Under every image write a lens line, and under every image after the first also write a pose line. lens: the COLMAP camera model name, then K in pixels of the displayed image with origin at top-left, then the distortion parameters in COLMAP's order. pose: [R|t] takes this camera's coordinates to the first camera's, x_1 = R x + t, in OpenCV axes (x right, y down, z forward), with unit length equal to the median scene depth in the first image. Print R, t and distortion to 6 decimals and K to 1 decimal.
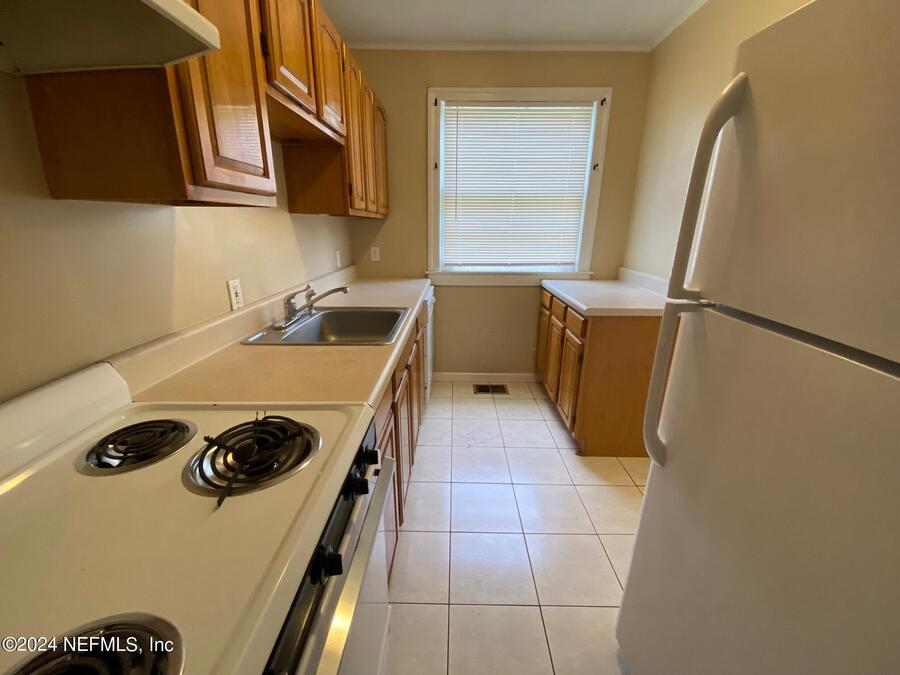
lens RADIAL K [[365.2, 0, 448.4], [0, 365.2, 340.2], [0, 0, 1]] dist [0.001279, -0.000225]
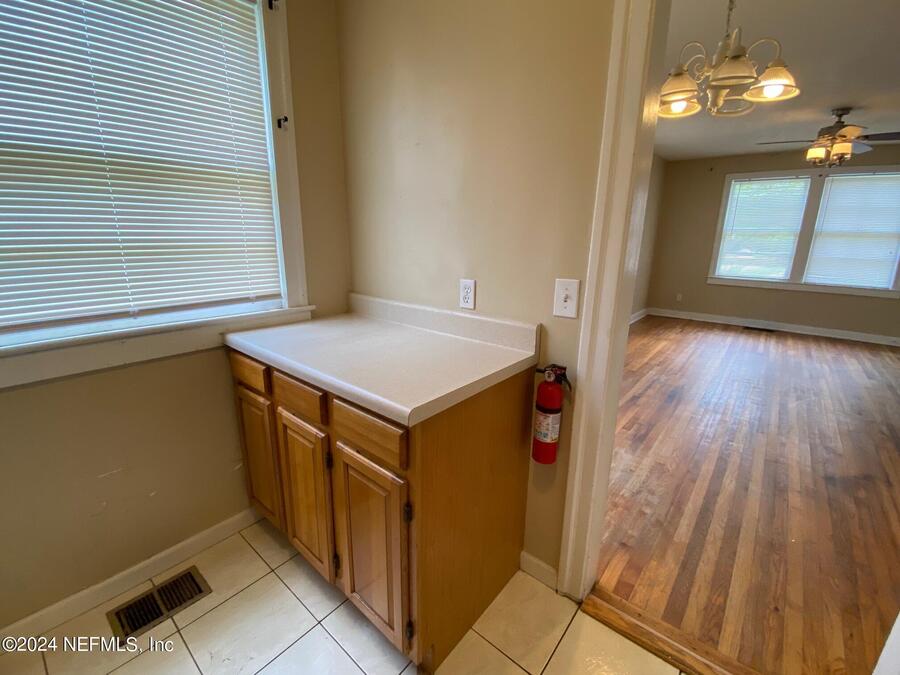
lens RADIAL K [[395.6, 0, 452.1], [0, 395.6, 335.8], [0, 0, 1]] dist [0.000994, -0.011051]
pose [[0.633930, -0.185553, 0.750802, 0.048419], [0.224276, 0.973183, 0.051148, -0.125965], [-0.740158, 0.135962, 0.658544, 0.431846]]
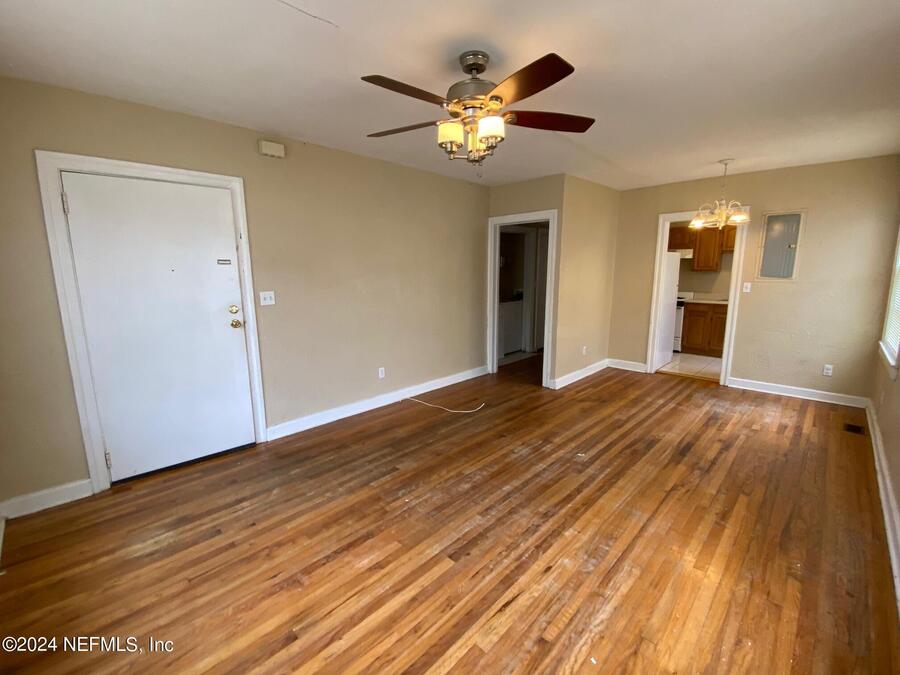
lens RADIAL K [[386.2, 0, 450.0], [0, 386.2, 337.5], [0, 0, 1]] dist [0.028007, -0.025486]
pose [[-0.696481, 0.123314, -0.706900, 2.169077], [-0.216924, 0.902850, 0.371223, -0.269405], [0.684001, 0.411893, -0.602068, 0.768189]]
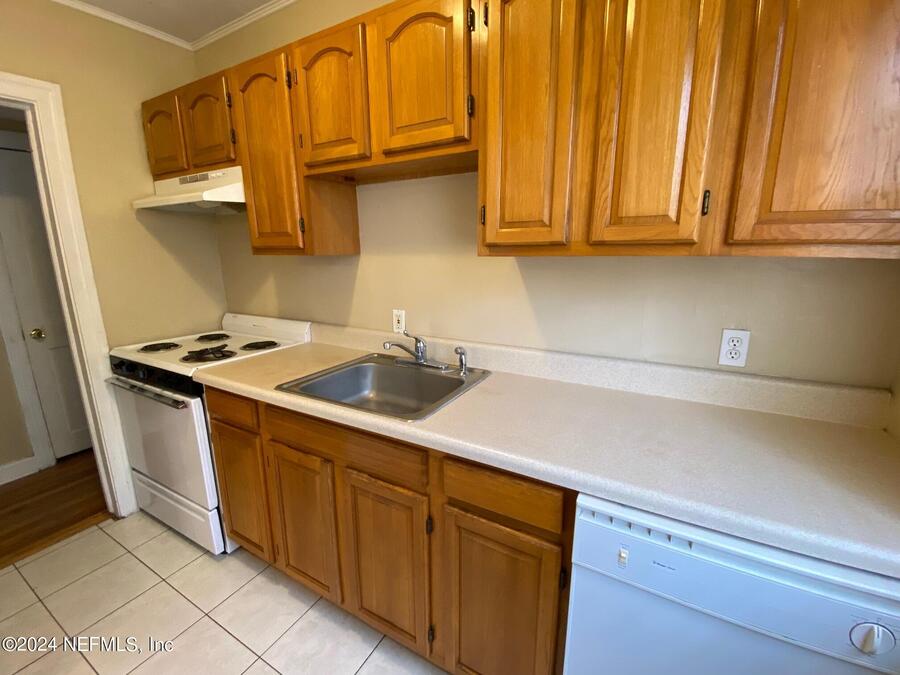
lens RADIAL K [[386.2, 0, 450.0], [0, 386.2, 337.5], [0, 0, 1]] dist [0.028007, -0.025486]
pose [[-0.485815, 0.194466, -0.852154, 0.198710], [-0.256526, 0.900281, 0.351695, -0.256251], [0.835570, 0.389458, -0.387485, 0.744663]]
